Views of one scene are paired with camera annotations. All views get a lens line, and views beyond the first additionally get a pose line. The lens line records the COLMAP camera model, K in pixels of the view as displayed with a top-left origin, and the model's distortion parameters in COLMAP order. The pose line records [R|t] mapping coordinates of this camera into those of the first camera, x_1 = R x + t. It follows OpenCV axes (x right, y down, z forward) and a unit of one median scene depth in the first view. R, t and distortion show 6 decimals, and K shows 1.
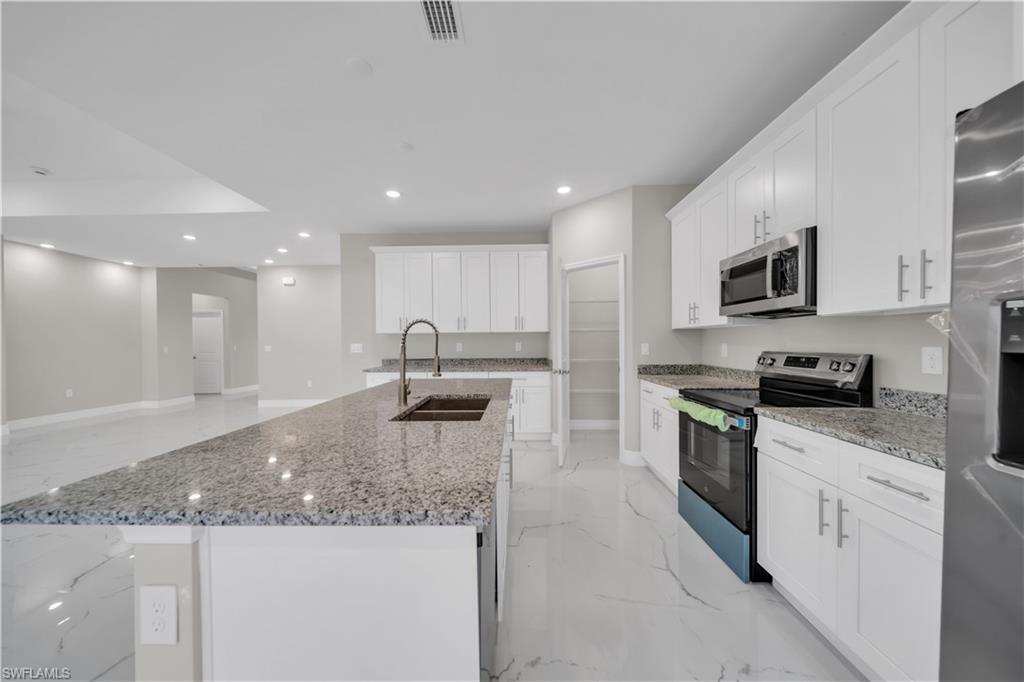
lens RADIAL K [[351.0, 0, 506.6], [0, 351.0, 350.8], [0, 0, 1]] dist [-0.000397, -0.000235]
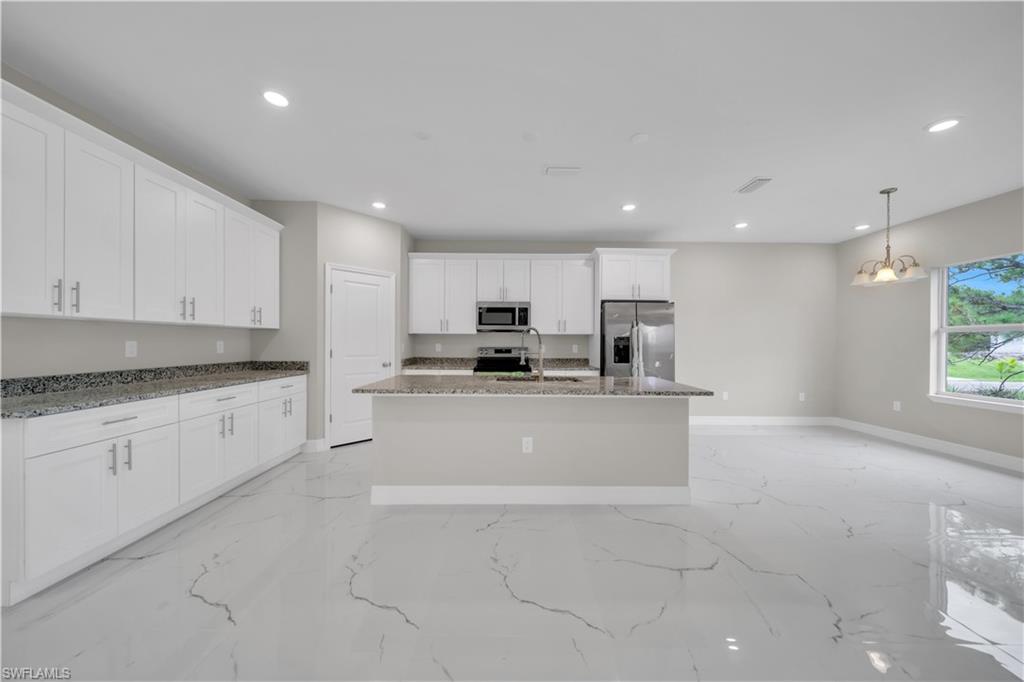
lens RADIAL K [[351.0, 0, 508.8], [0, 351.0, 338.9], [0, 0, 1]] dist [-0.000397, -0.000235]
pose [[-0.057467, 0.008597, 0.998310, -1.170739], [0.010222, 0.999916, -0.008022, -0.024491], [-0.998295, 0.009743, -0.057550, 0.844432]]
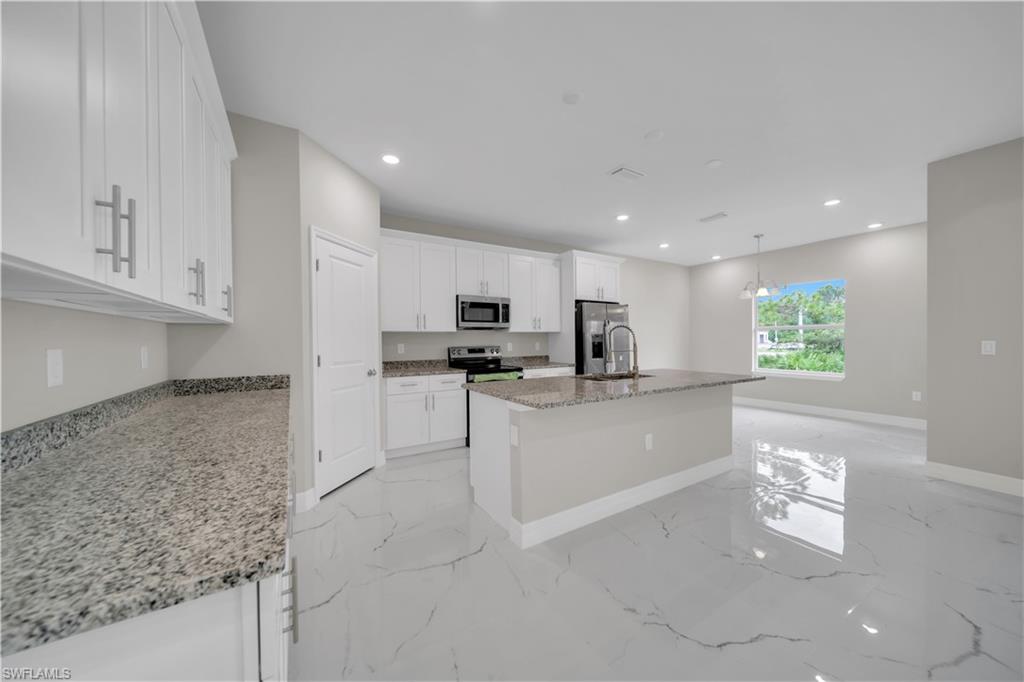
lens RADIAL K [[351.0, 0, 515.6], [0, 351.0, 339.5], [0, 0, 1]] dist [-0.000397, -0.000235]
pose [[-0.561024, 0.005119, 0.827784, -0.827783], [0.021390, 0.999737, 0.008315, -0.038335], [-0.827523, 0.022371, -0.560986, 1.543731]]
